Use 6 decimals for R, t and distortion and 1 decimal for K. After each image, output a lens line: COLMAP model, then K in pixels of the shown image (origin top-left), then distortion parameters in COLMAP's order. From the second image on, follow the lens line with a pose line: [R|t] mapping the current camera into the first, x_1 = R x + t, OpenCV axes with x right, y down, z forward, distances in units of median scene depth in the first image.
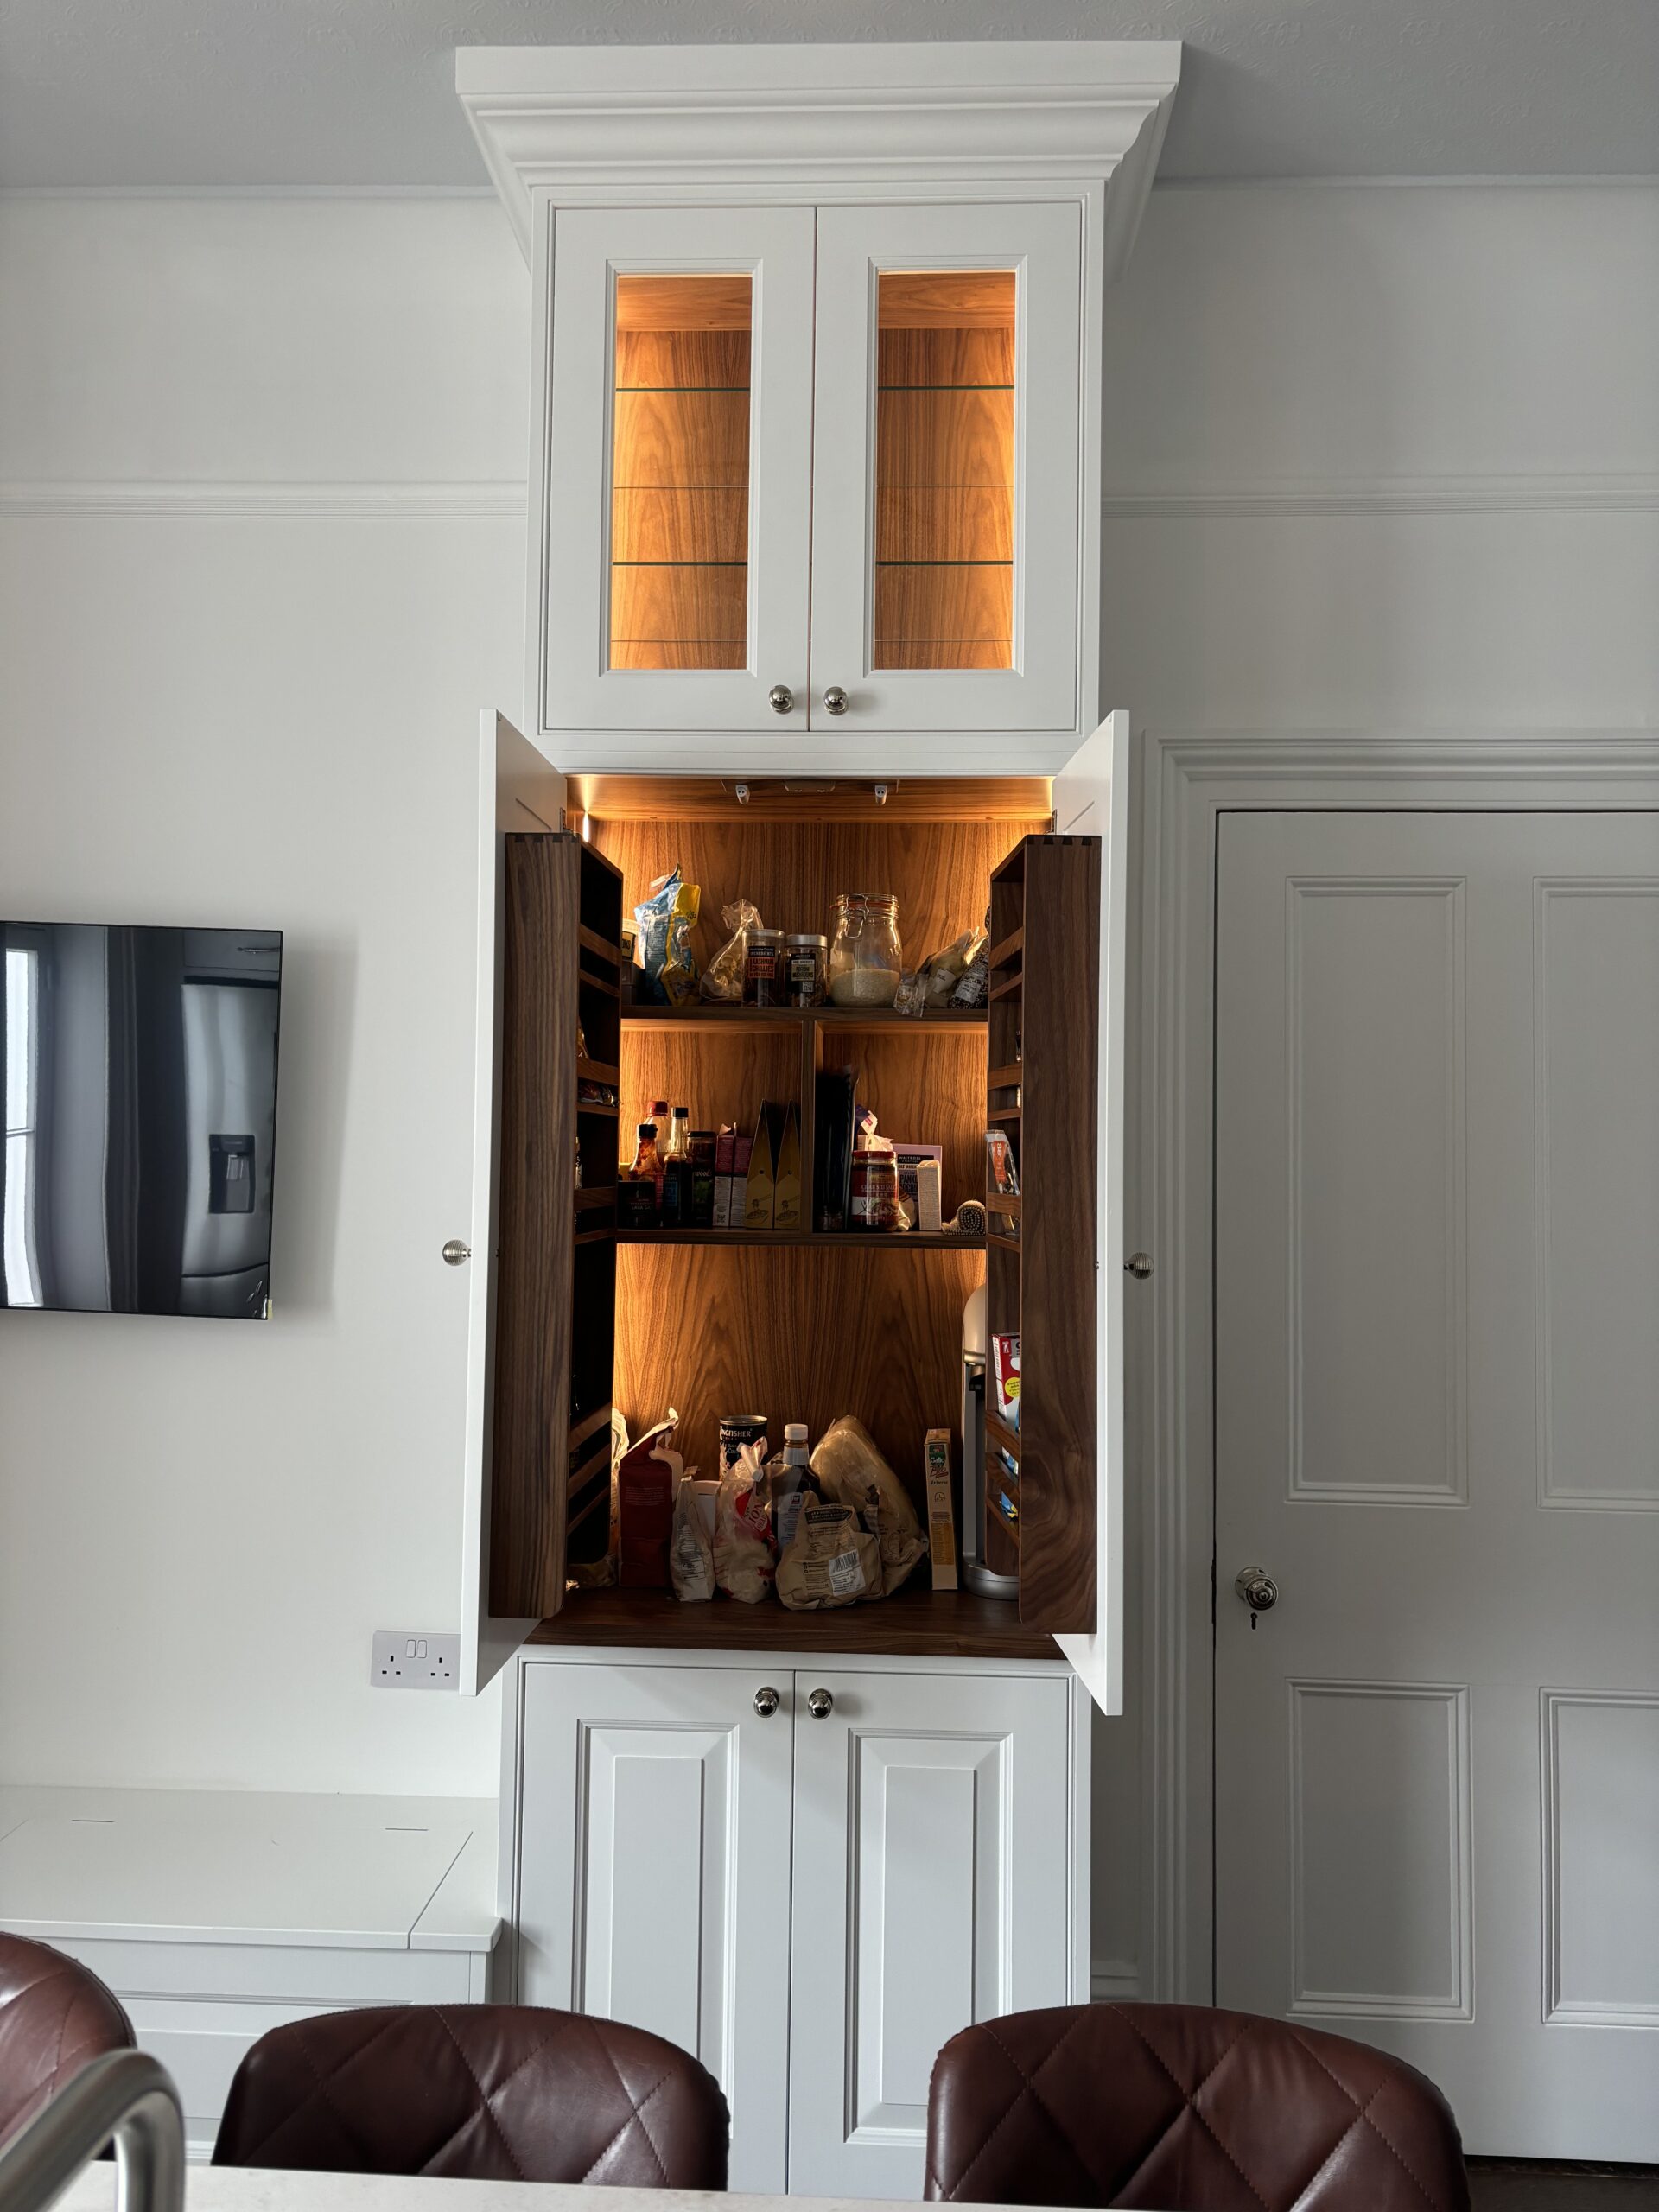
lens RADIAL K [[1671.1, 0, 829.5], [0, 1671.1, 1106.0], [0, 0, 1]] dist [0.006039, 0.007588]
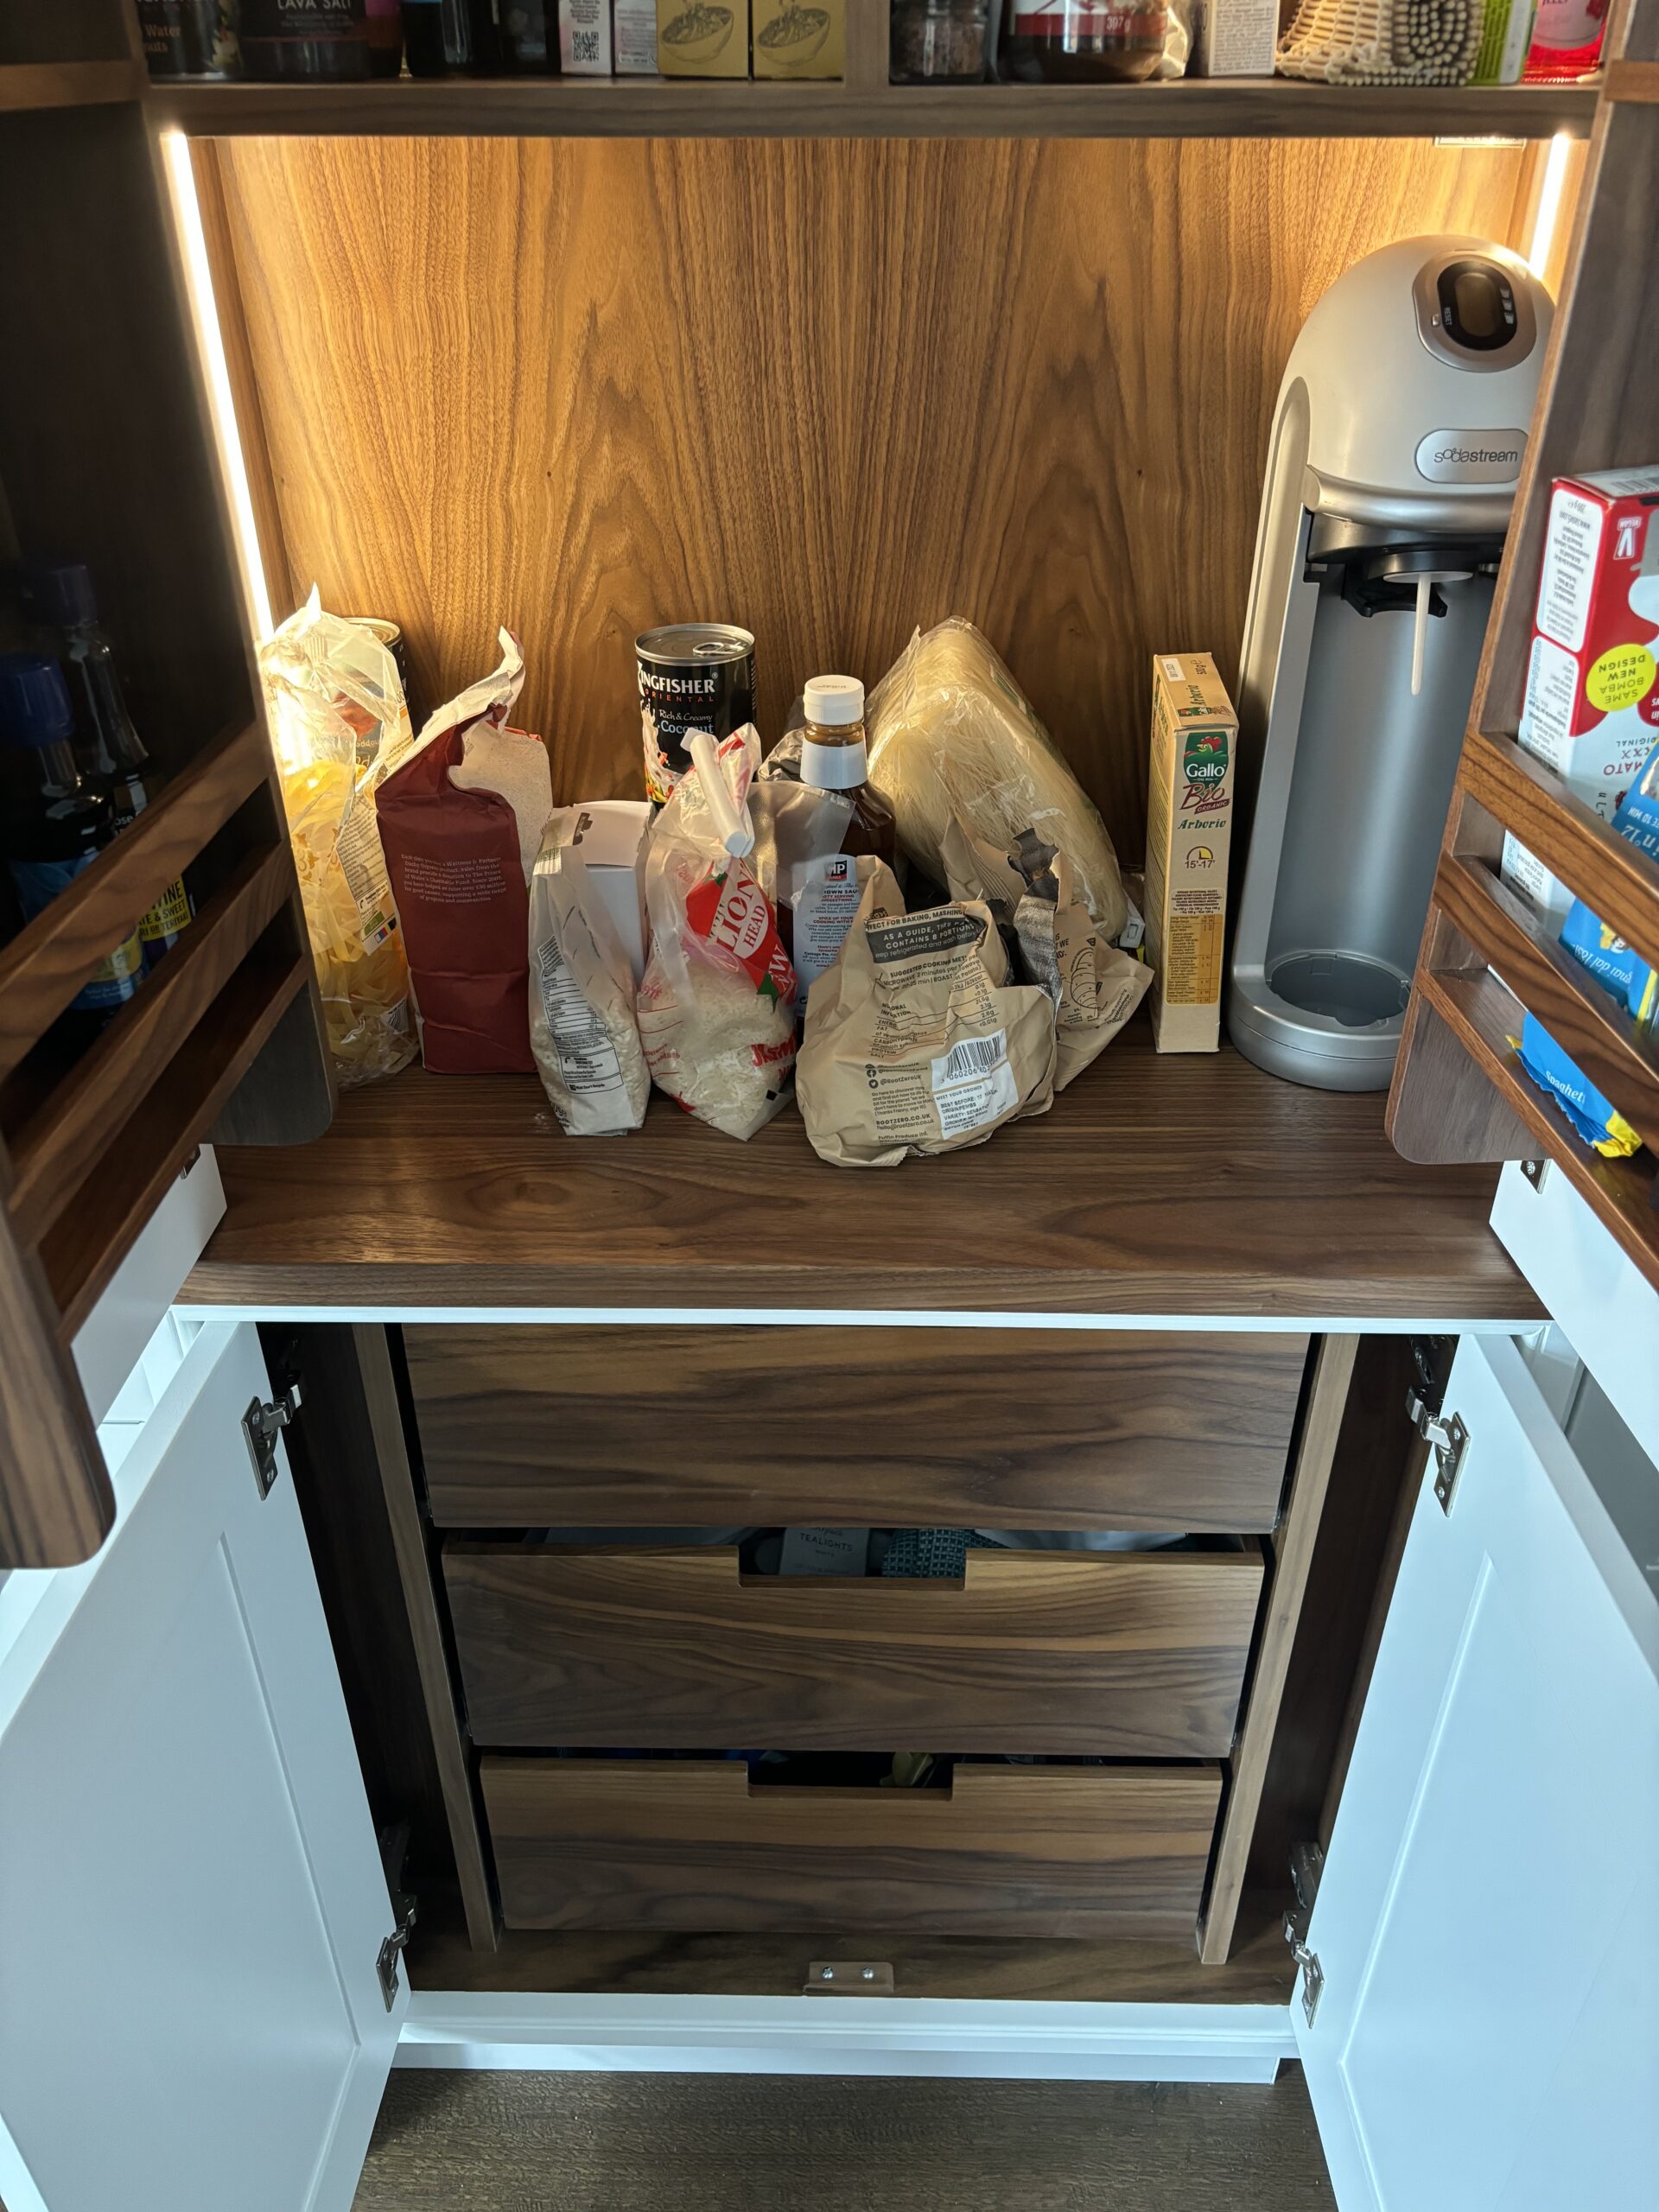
lens RADIAL K [[1671.1, 0, 829.5], [0, 1671.1, 1106.0], [0, 0, 1]] dist [0.006039, 0.007588]
pose [[0.999659, -0.025218, 0.006800, -0.025817], [0.016794, 0.820005, 0.572110, 0.052327], [-0.020004, -0.571800, 0.820149, 0.634785]]
